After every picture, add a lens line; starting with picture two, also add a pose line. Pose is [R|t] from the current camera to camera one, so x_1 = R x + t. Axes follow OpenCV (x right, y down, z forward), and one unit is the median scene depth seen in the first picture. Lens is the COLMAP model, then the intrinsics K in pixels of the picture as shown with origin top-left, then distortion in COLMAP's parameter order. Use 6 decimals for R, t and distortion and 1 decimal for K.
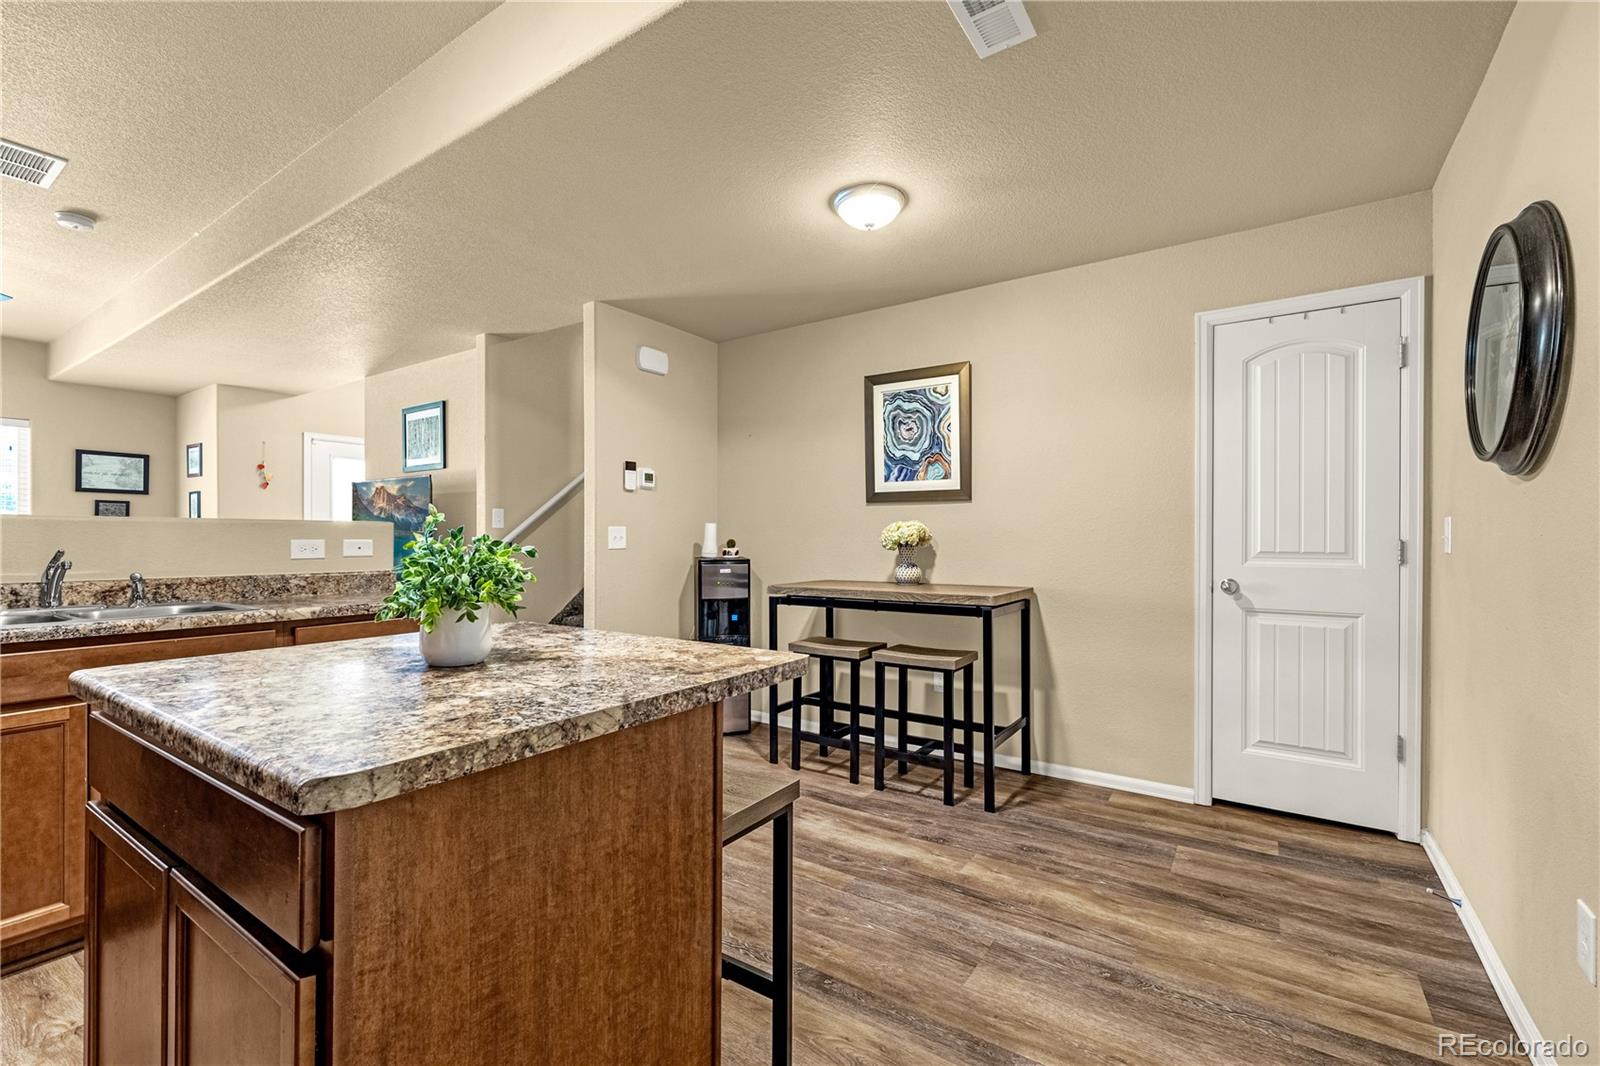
lens RADIAL K [[687.1, 0, 802.9], [0, 687.1, 536.3], [0, 0, 1]] dist [-0.002347, -0.000797]
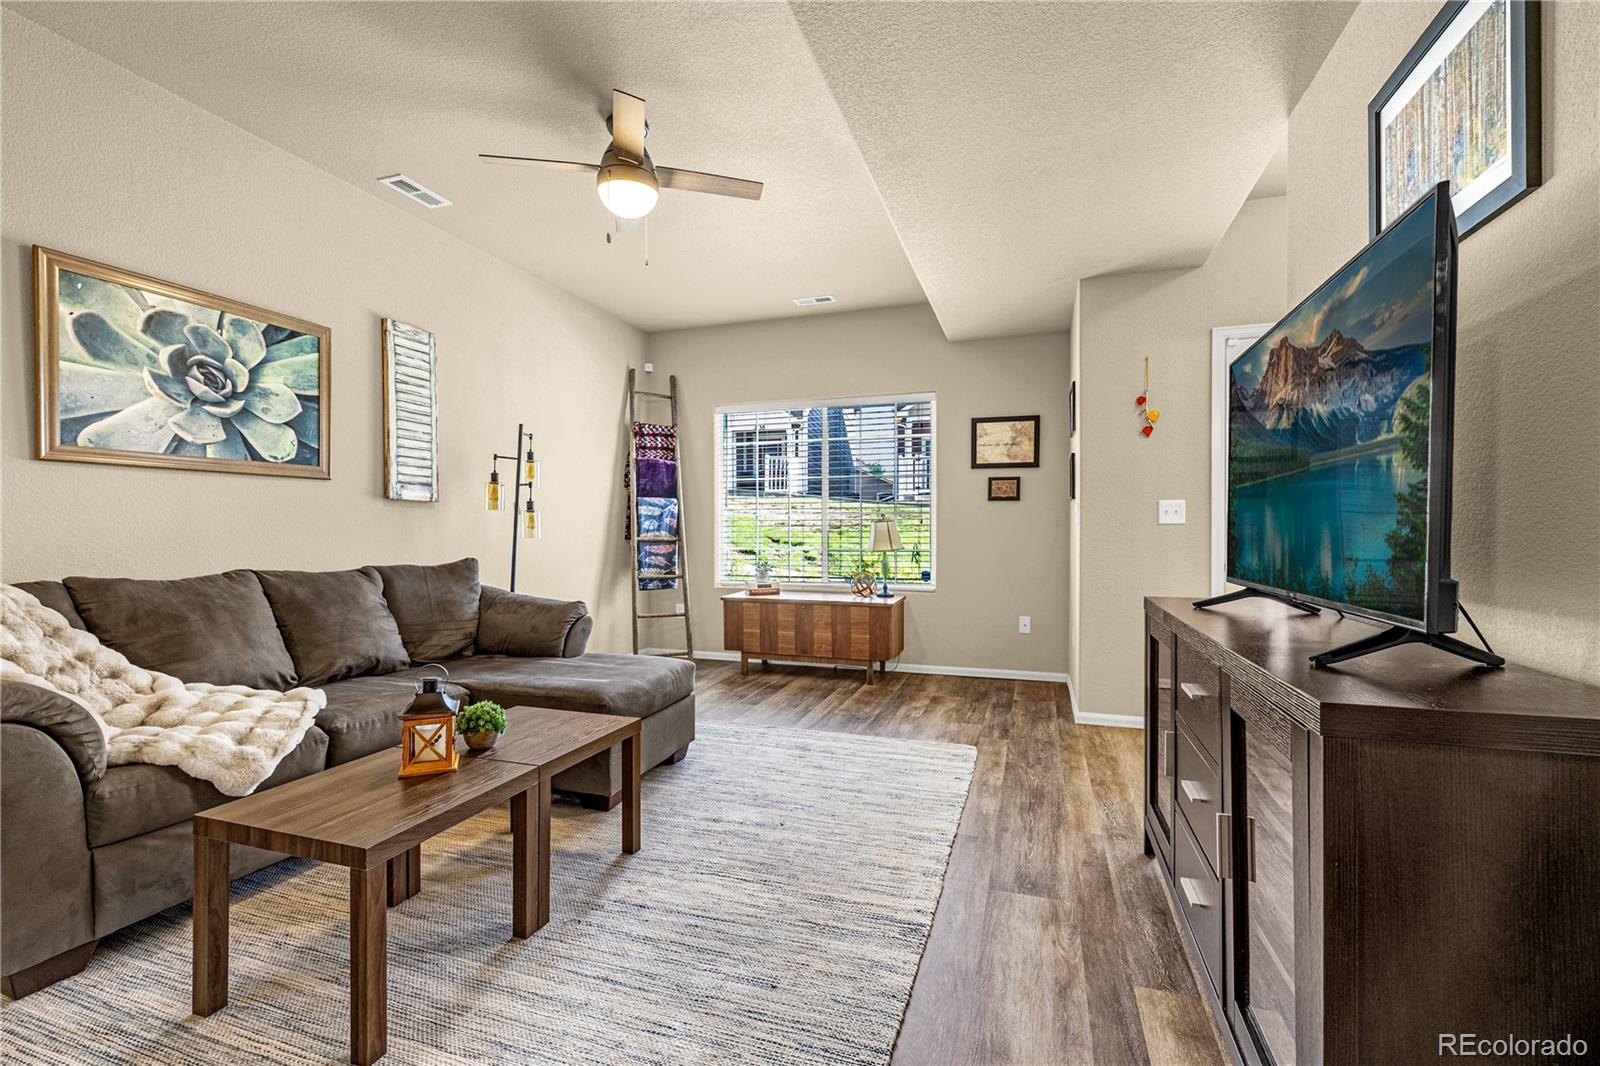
lens RADIAL K [[687.1, 0, 801.9], [0, 687.1, 533.6], [0, 0, 1]] dist [-0.002347, -0.000797]
pose [[0.256475, -0.002943, -0.966546, -0.350049], [0.001897, 0.999995, -0.002541, 0.018972], [0.966549, -0.001182, 0.256479, 0.681497]]
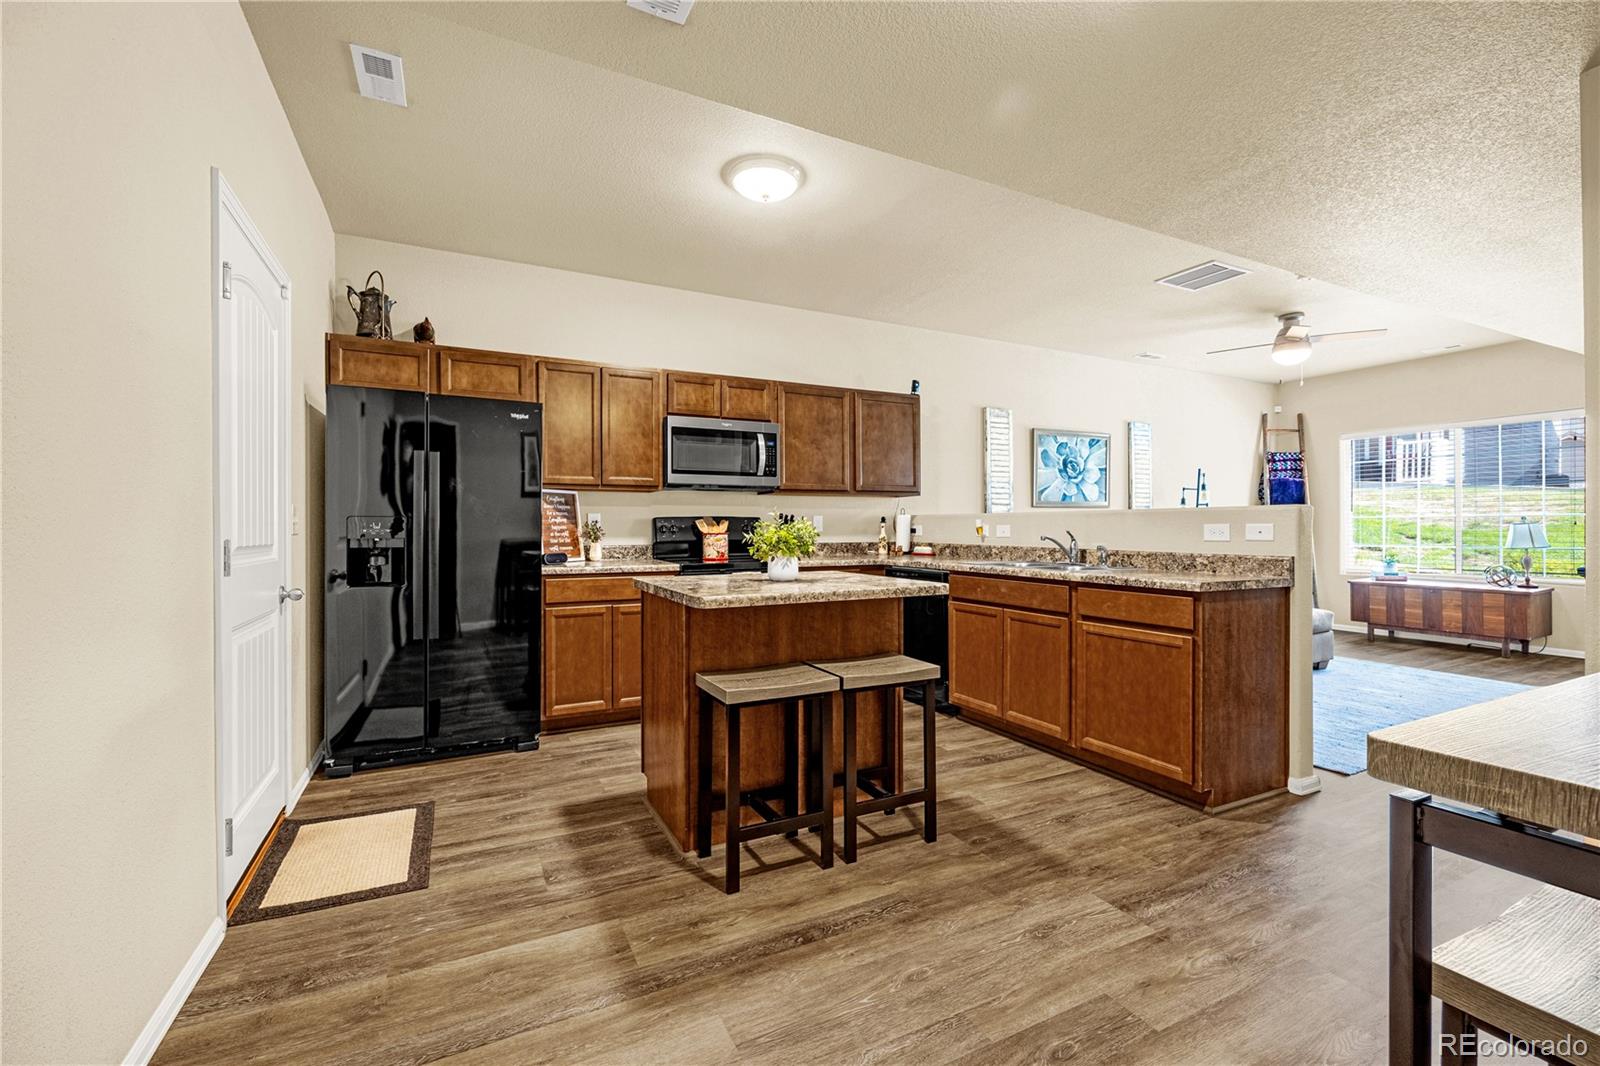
lens RADIAL K [[687.1, 0, 790.2], [0, 687.1, 526.8], [0, 0, 1]] dist [-0.002347, -0.000797]
pose [[-0.498278, -0.002002, -0.867015, 0.347172], [0.001863, 0.999993, -0.003380, 0.006988], [0.867015, -0.003300, -0.498271, 0.549057]]
